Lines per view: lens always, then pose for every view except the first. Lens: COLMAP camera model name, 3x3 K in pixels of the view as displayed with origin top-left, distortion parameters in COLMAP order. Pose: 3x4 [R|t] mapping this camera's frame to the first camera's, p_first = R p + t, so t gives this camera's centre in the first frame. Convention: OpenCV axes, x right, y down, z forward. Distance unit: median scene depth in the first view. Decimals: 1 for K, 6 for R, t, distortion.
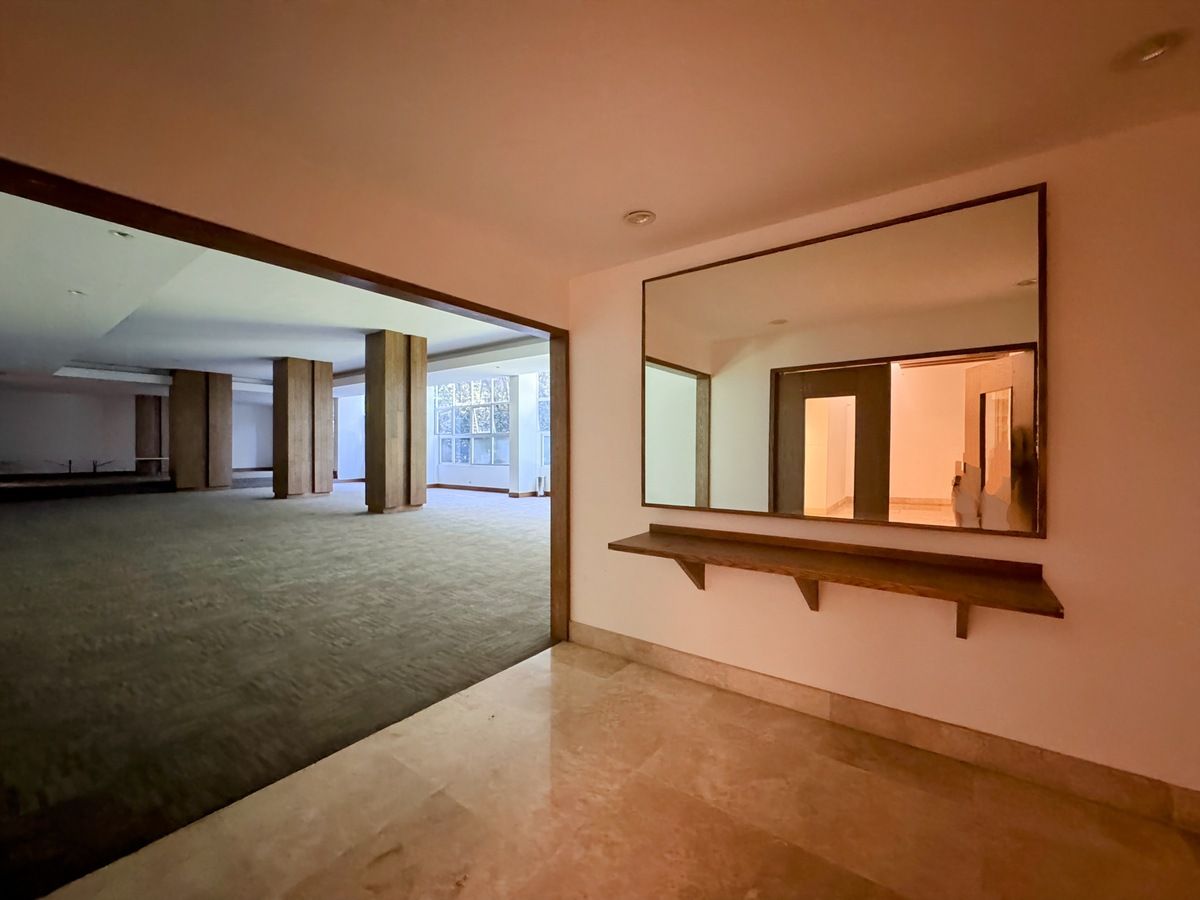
lens RADIAL K [[489.2, 0, 600.0], [0, 489.2, 450.0], [0, 0, 1]] dist [-0.000720, 0.000014]
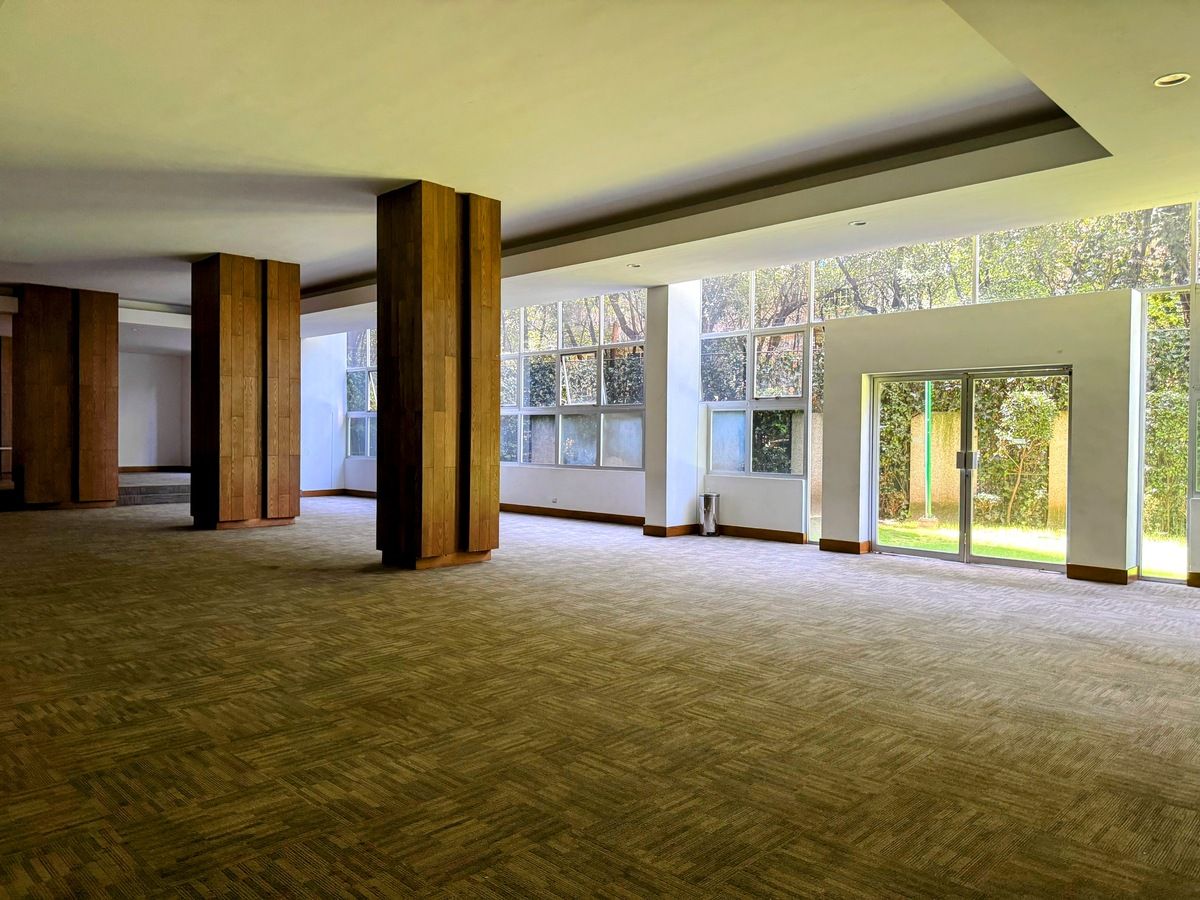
lens RADIAL K [[841.2, 0, 600.0], [0, 841.2, 450.0], [0, 0, 1]] dist [0.049942, -0.074142]
pose [[0.992154, 0.010335, -0.124595, -0.141739], [-0.008635, 0.999862, 0.014178, -0.000076], [0.124724, -0.012991, 0.992106, 0.179810]]
